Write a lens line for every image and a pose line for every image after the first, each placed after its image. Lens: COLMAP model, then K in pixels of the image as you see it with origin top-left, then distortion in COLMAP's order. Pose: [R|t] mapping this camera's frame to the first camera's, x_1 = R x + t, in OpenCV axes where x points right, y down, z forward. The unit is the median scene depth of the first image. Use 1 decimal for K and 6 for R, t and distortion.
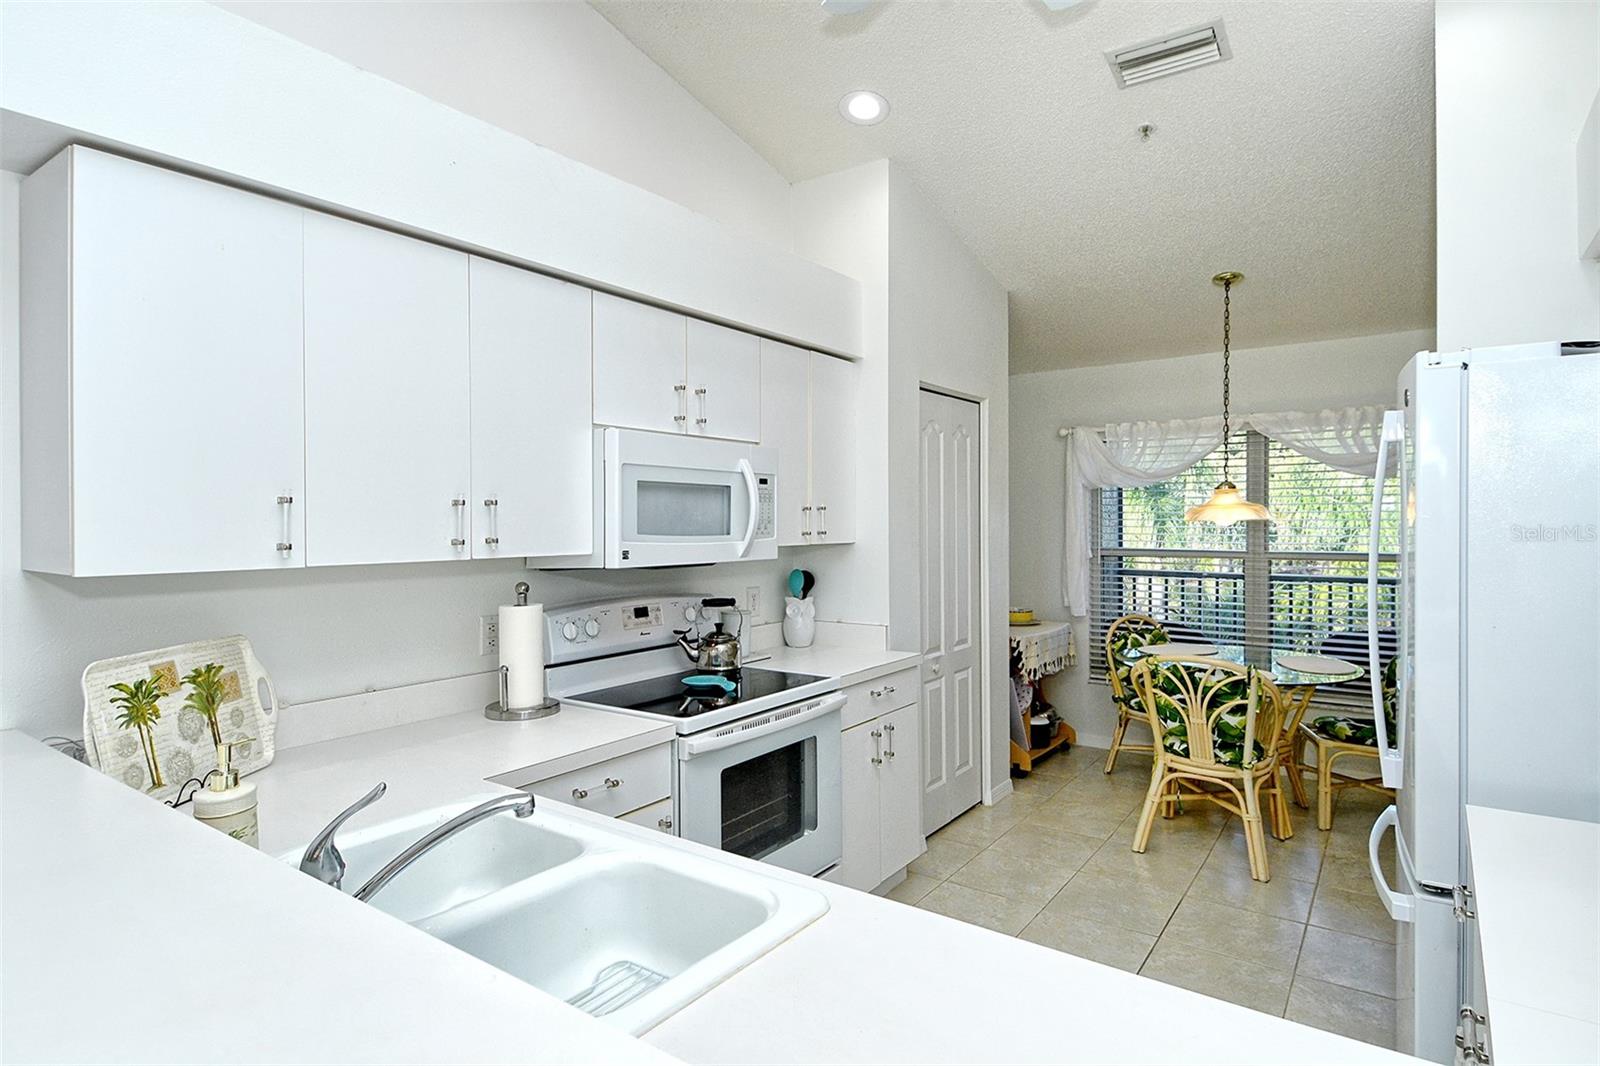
lens RADIAL K [[845.8, 0, 825.4], [0, 845.8, 528.1], [0, 0, 1]] dist [0.054668, -0.040265]
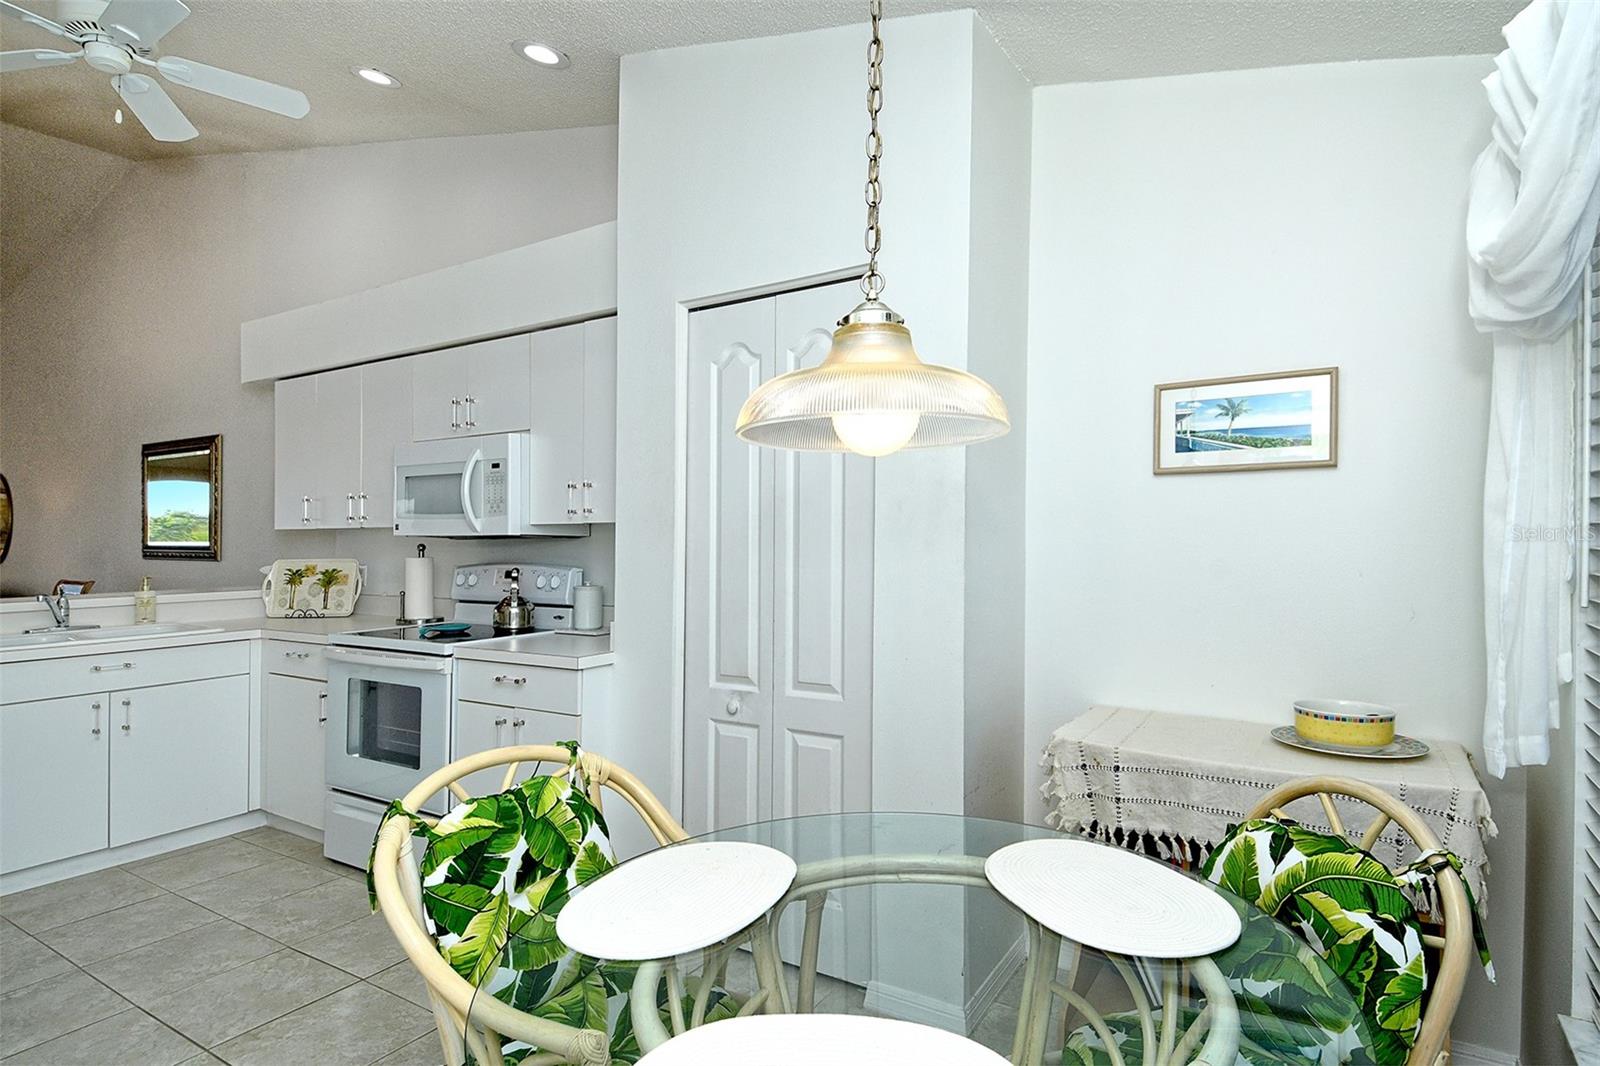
lens RADIAL K [[836.0, 0, 830.1], [0, 836.0, 518.1], [0, 0, 1]] dist [0.047396, -0.038065]
pose [[0.059736, -0.019251, -0.998029, 1.301777], [-0.001626, 0.999811, -0.019382, 0.043540], [0.998213, 0.002781, 0.059693, 1.667933]]
